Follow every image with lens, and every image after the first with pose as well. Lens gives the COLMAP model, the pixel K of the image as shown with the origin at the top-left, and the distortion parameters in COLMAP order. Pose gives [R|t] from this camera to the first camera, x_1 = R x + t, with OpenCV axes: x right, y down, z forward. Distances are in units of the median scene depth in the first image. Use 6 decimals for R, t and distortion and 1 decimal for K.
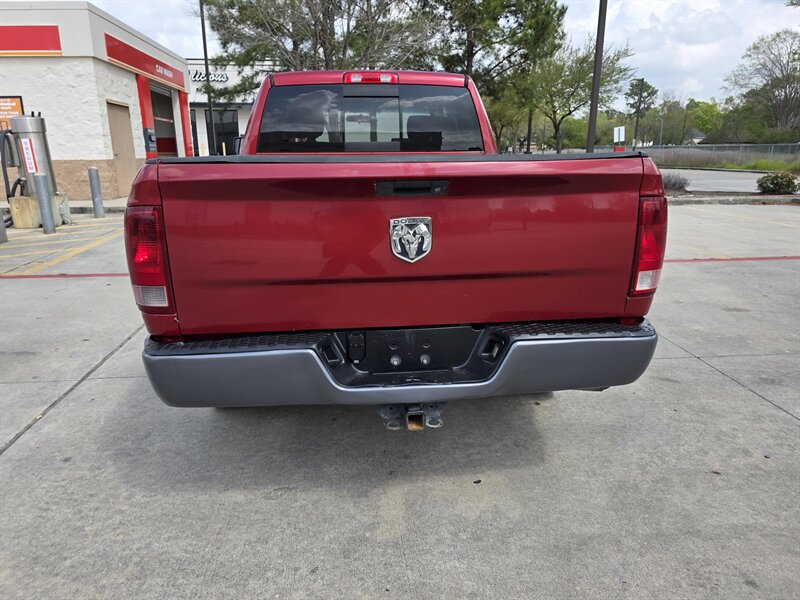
lens RADIAL K [[532.5, 0, 389.9], [0, 532.5, 308.4], [0, 0, 1]] dist [0.065054, -0.066373]
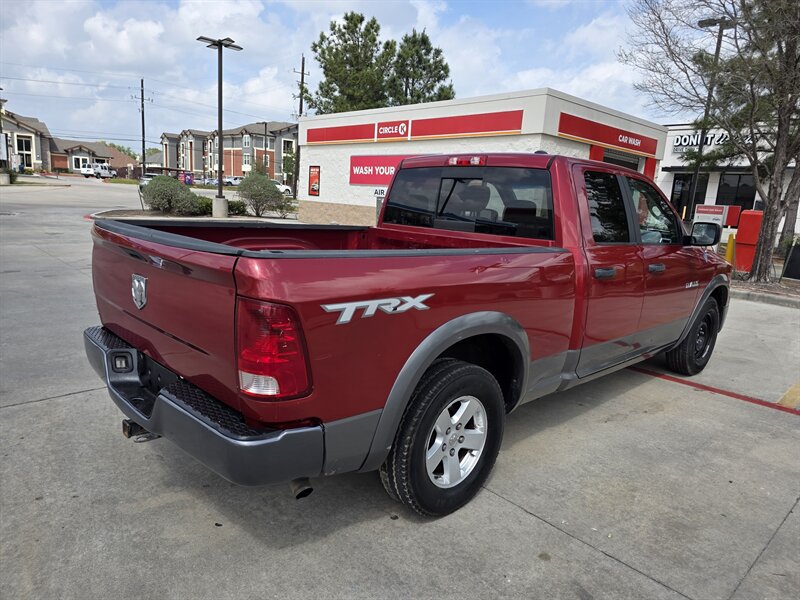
lens RADIAL K [[533.7, 0, 408.8], [0, 533.7, 310.0], [0, 0, 1]] dist [0.068101, -0.067276]
pose [[0.628076, 0.200968, -0.751753, 0.813144], [-0.276635, 0.960632, 0.025684, -0.167216], [0.727320, 0.191830, 0.658944, 0.328038]]
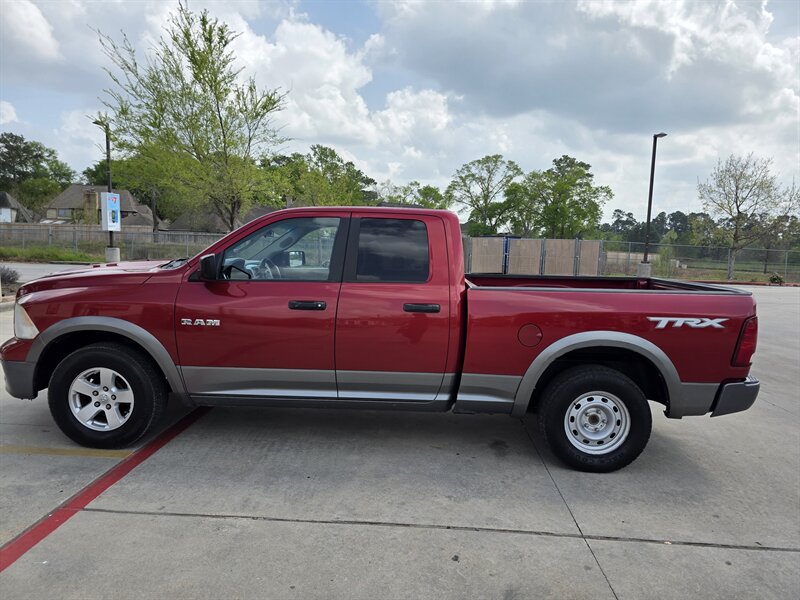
lens RADIAL K [[535.6, 0, 409.2], [0, 535.6, 300.3], [0, 0, 1]] dist [0.064623, -0.064430]
pose [[0.111730, -0.093510, 0.989329, -1.496061], [0.246578, 0.967037, 0.063555, -0.389643], [-0.962661, 0.236846, 0.131104, 1.086418]]
